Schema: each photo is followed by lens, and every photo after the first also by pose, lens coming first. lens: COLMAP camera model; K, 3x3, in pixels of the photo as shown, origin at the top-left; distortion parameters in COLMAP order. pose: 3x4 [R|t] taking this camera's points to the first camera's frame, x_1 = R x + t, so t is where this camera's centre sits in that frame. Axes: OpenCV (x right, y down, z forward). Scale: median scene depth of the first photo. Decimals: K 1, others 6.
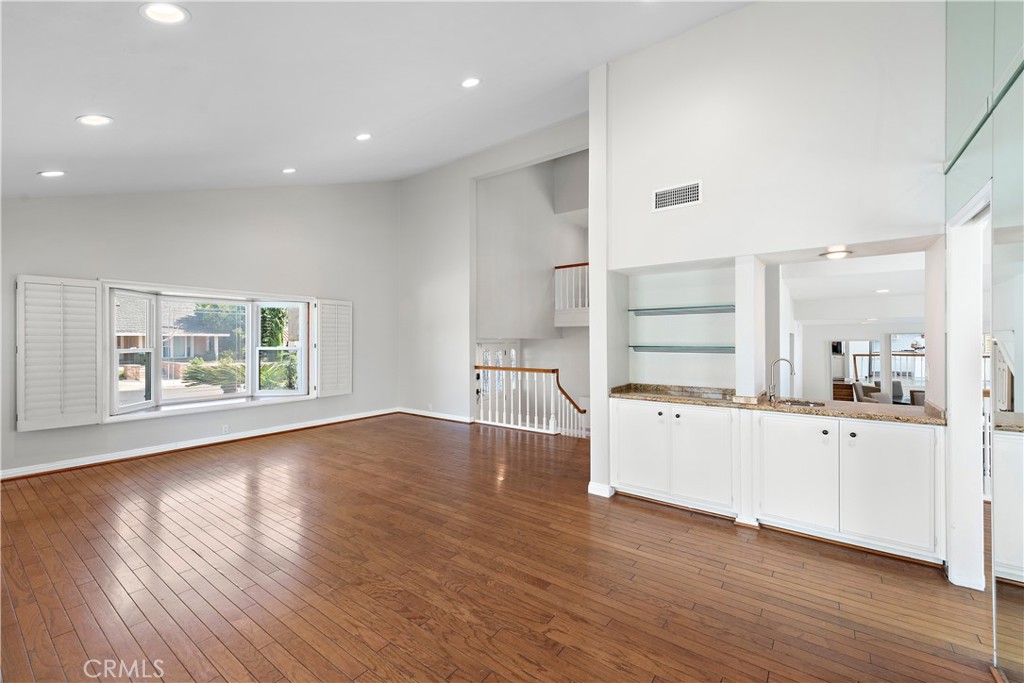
lens RADIAL K [[417.8, 0, 512.0], [0, 417.8, 341.5], [0, 0, 1]] dist [0.007782, -0.000105]
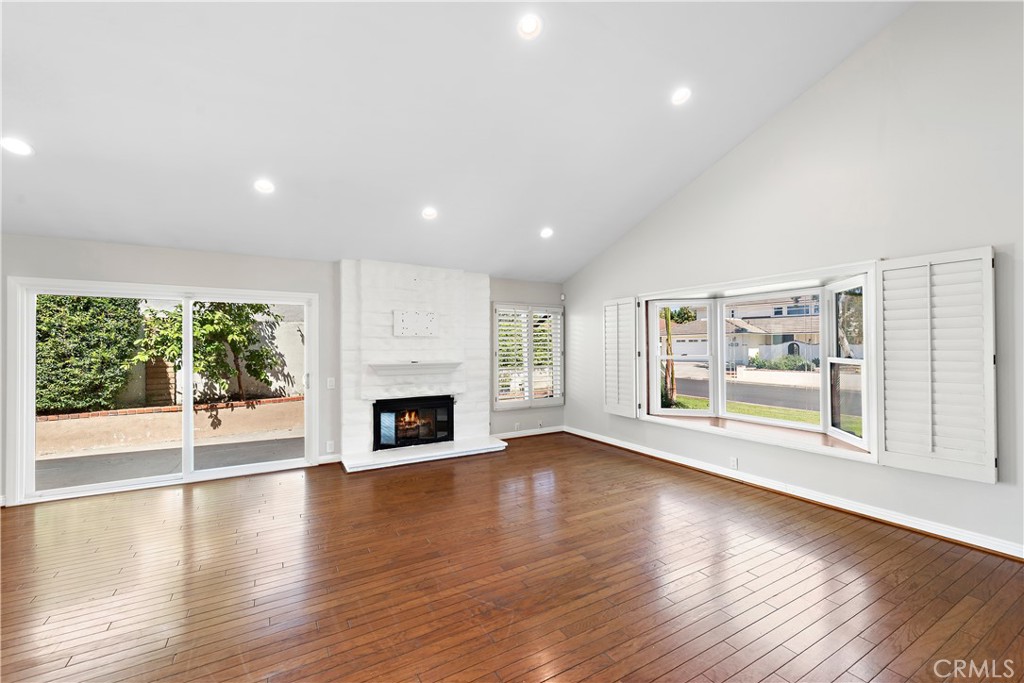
lens RADIAL K [[417.8, 0, 512.0], [0, 417.8, 341.5], [0, 0, 1]] dist [0.007782, -0.000105]
pose [[-0.399377, -0.010831, -0.916723, 0.226189], [0.001993, 0.999918, -0.012683, -0.007014], [0.916785, -0.006893, -0.399322, 1.139220]]
